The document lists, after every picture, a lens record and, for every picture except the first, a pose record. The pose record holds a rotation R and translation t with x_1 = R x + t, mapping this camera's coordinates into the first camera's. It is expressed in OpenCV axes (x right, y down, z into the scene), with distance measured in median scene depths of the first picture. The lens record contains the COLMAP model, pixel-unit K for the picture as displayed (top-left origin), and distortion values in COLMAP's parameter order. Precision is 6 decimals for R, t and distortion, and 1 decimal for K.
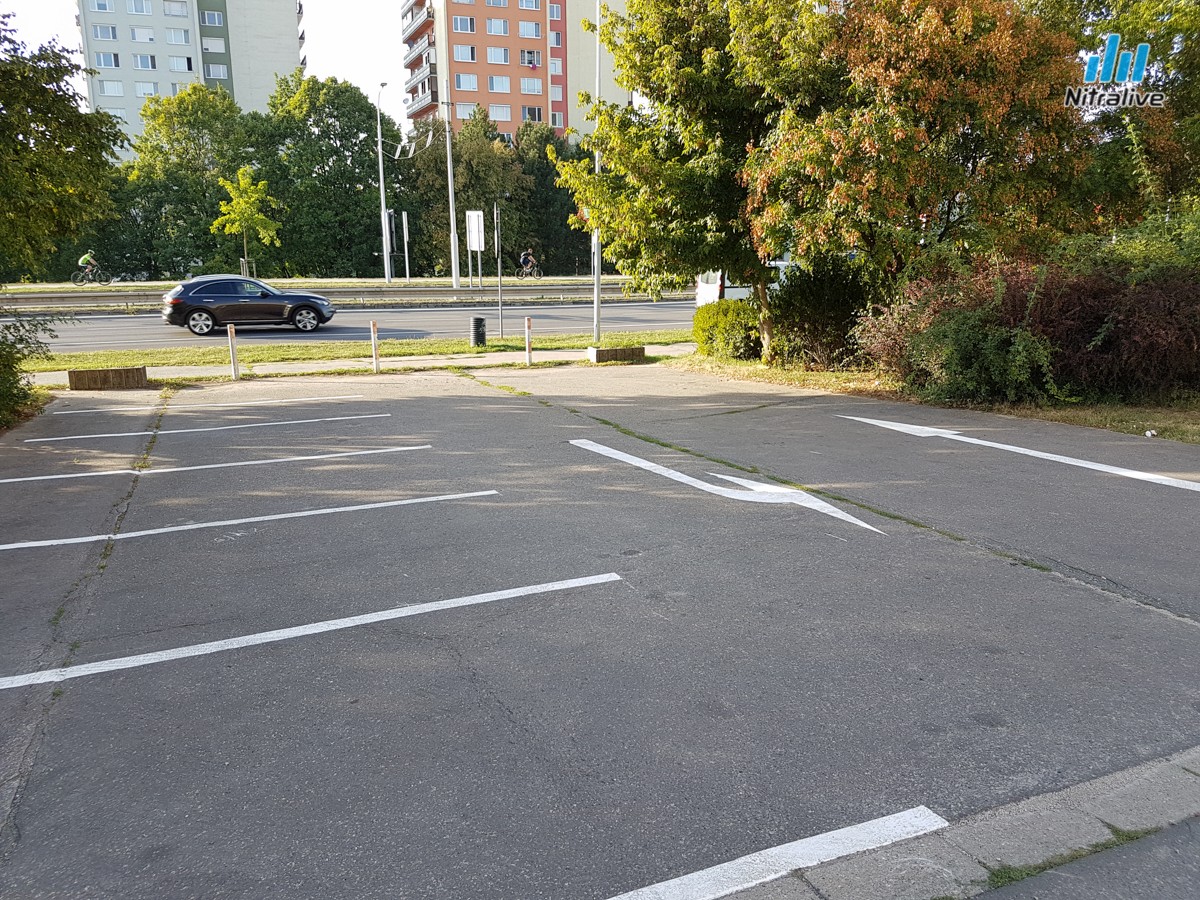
lens RADIAL K [[917.8, 0, 603.9], [0, 917.8, 452.2], [0, 0, 1]] dist [0.035030, -0.077085]
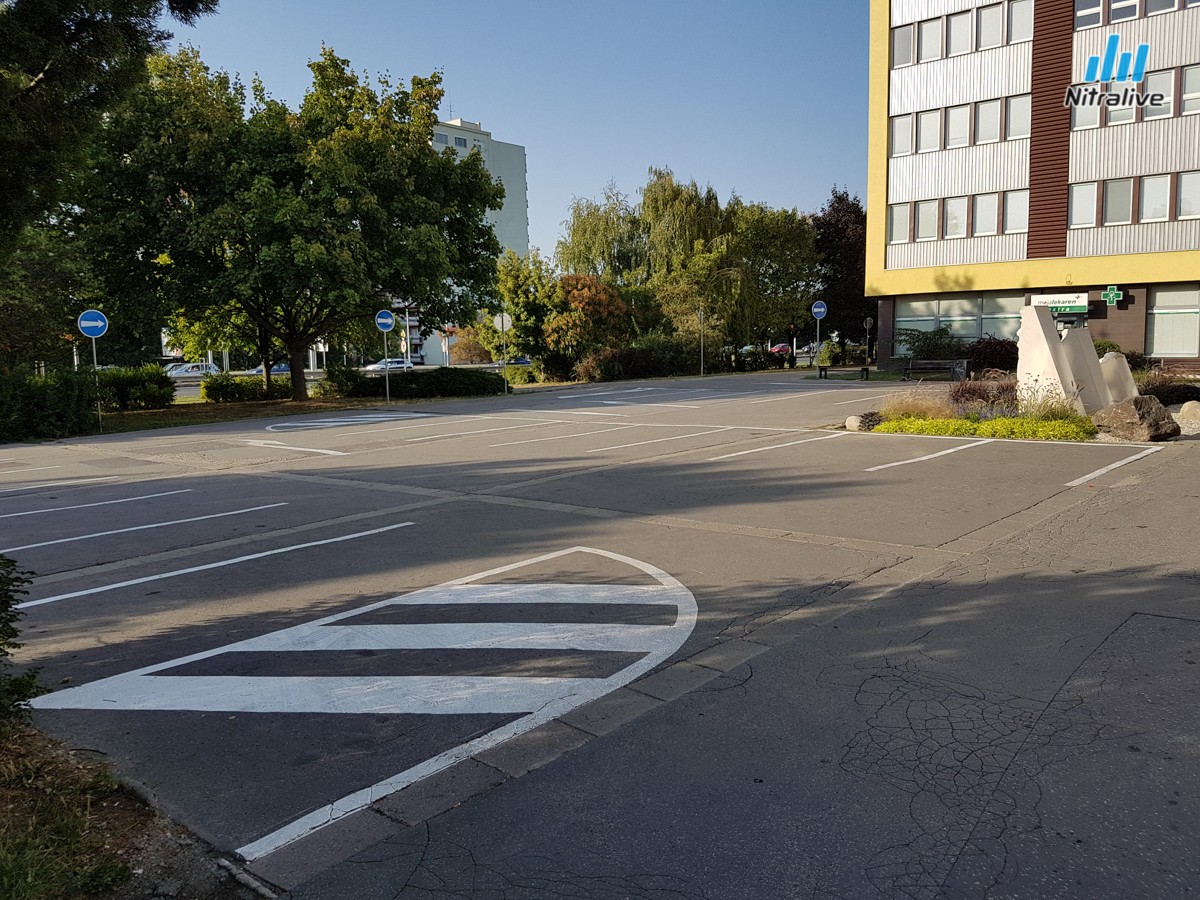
lens RADIAL K [[917.8, 0, 620.1], [0, 917.8, 458.9], [0, 0, 1]] dist [0.035030, -0.077085]
pose [[0.901087, -0.066683, 0.428481, -1.285517], [0.107717, 0.991555, -0.072214, 0.570054], [-0.420047, 0.111226, 0.900661, -2.600876]]
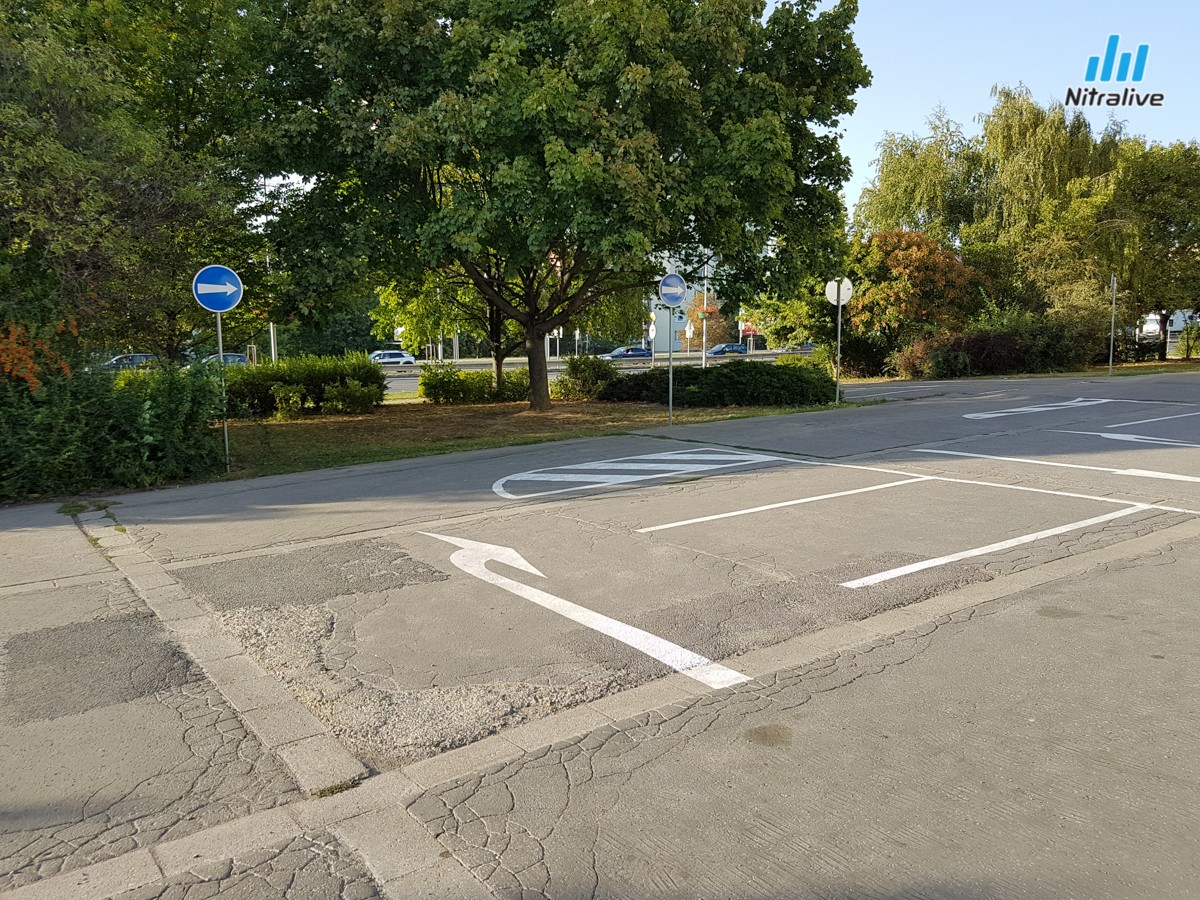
lens RADIAL K [[917.8, 0, 575.4], [0, 917.8, 446.8], [0, 0, 1]] dist [0.035030, -0.077085]
pose [[0.985466, -0.036591, 0.165887, -1.208156], [0.052504, 0.994320, -0.092581, 0.359364], [-0.161557, 0.099945, 0.981789, -1.626875]]
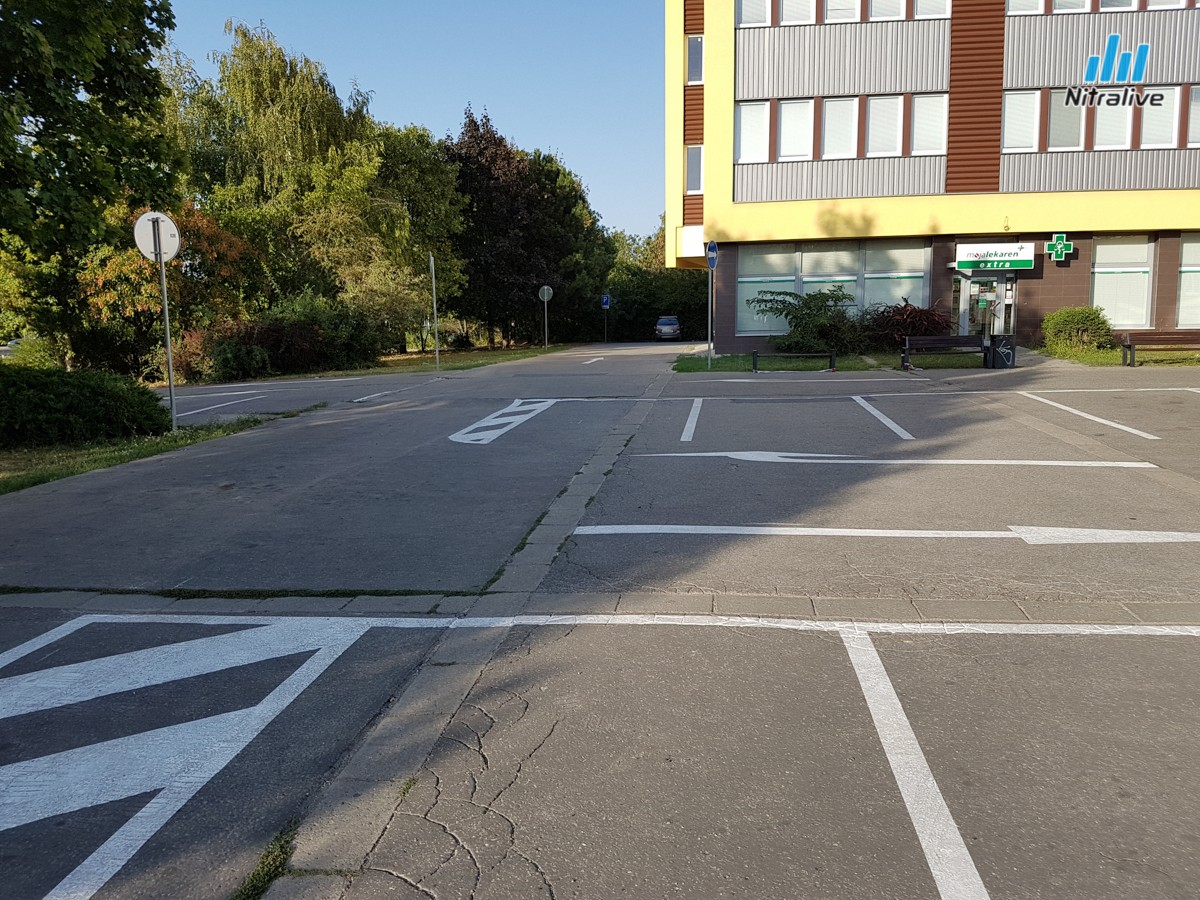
lens RADIAL K [[917.8, 0, 605.5], [0, 917.8, 442.1], [0, 0, 1]] dist [0.035030, -0.077085]
pose [[0.494802, -0.117889, 0.860972, -1.046545], [0.198130, 0.979965, 0.020317, 0.217070], [-0.846118, 0.160532, 0.508246, -0.857445]]
